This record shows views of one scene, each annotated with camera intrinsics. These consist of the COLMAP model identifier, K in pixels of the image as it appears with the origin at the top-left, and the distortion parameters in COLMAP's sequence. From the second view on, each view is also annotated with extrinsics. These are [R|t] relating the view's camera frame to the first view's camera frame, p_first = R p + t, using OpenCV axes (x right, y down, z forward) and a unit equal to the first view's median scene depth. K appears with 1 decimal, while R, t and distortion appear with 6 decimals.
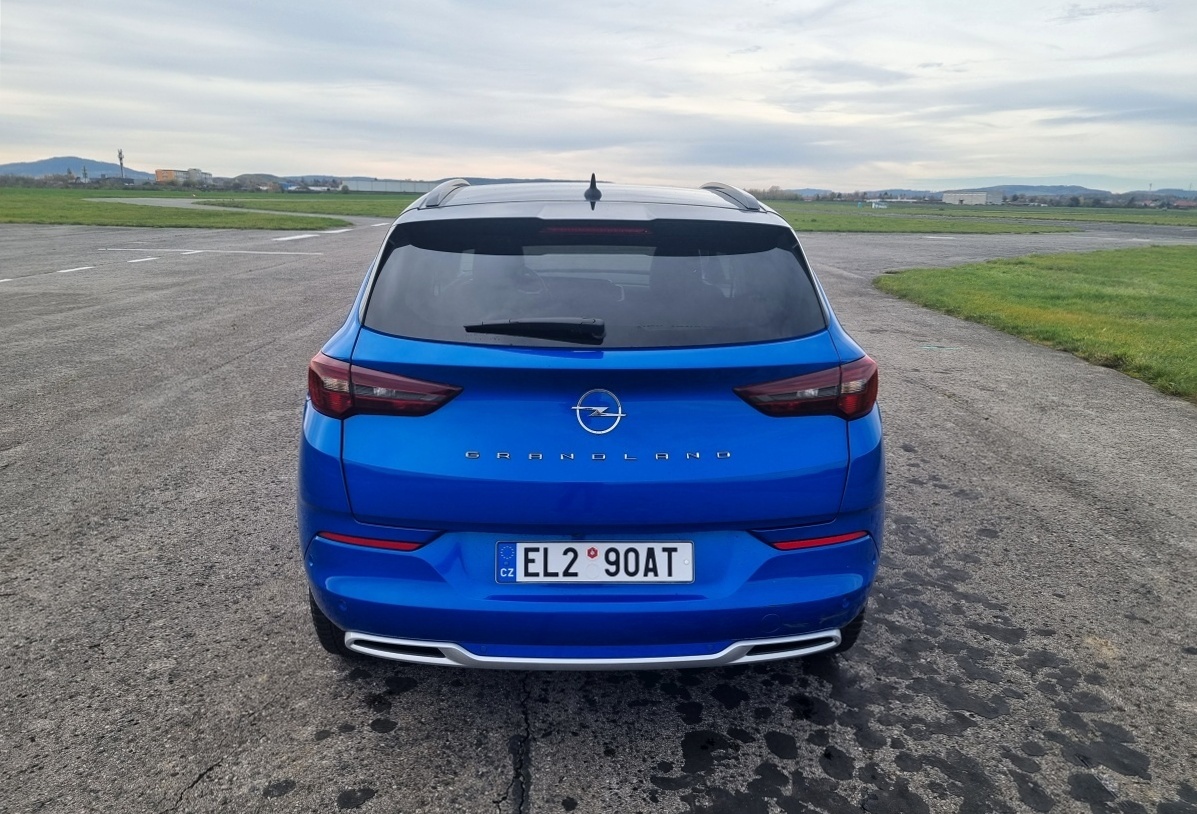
lens RADIAL K [[881.0, 0, 599.1], [0, 881.0, 374.0], [0, 0, 1]] dist [0.002268, -0.028664]
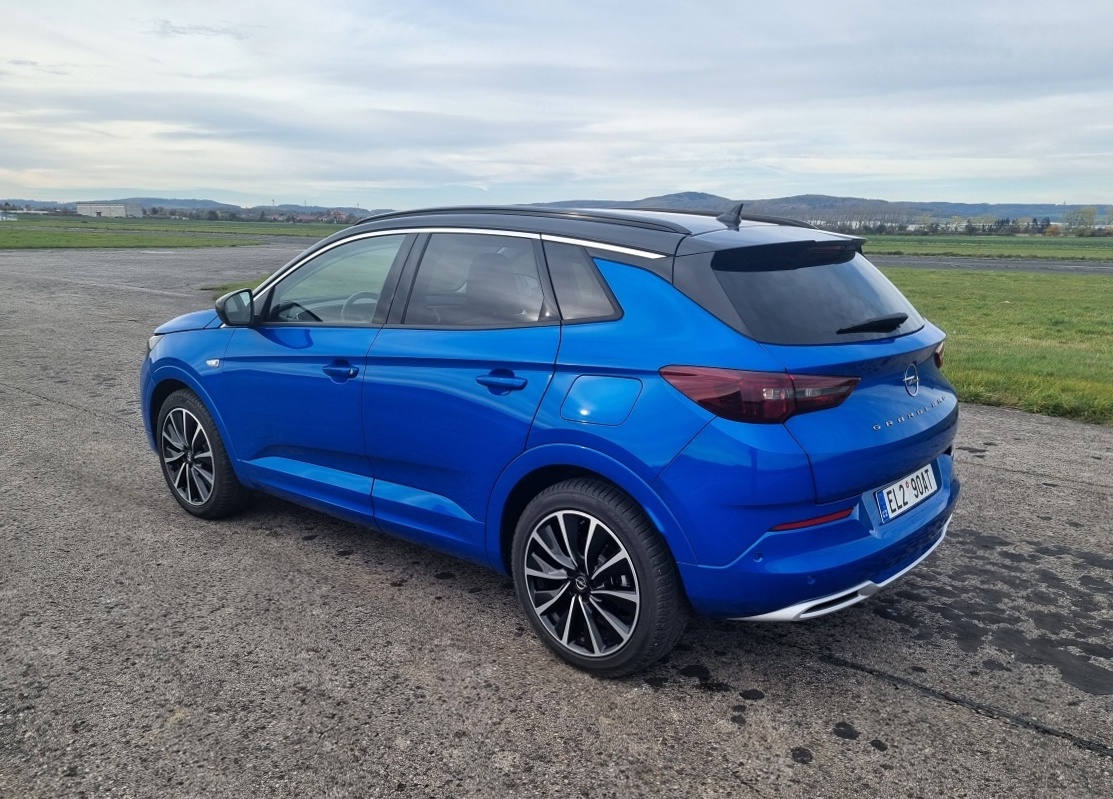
lens RADIAL K [[895.6, 0, 556.5], [0, 895.6, 399.5], [0, 0, 1]] dist [-0.003183, -0.017717]
pose [[0.640487, -0.141458, 0.754829, -1.391136], [0.133096, 0.988462, 0.072308, -0.102557], [-0.756348, 0.054152, 0.651924, 0.494956]]
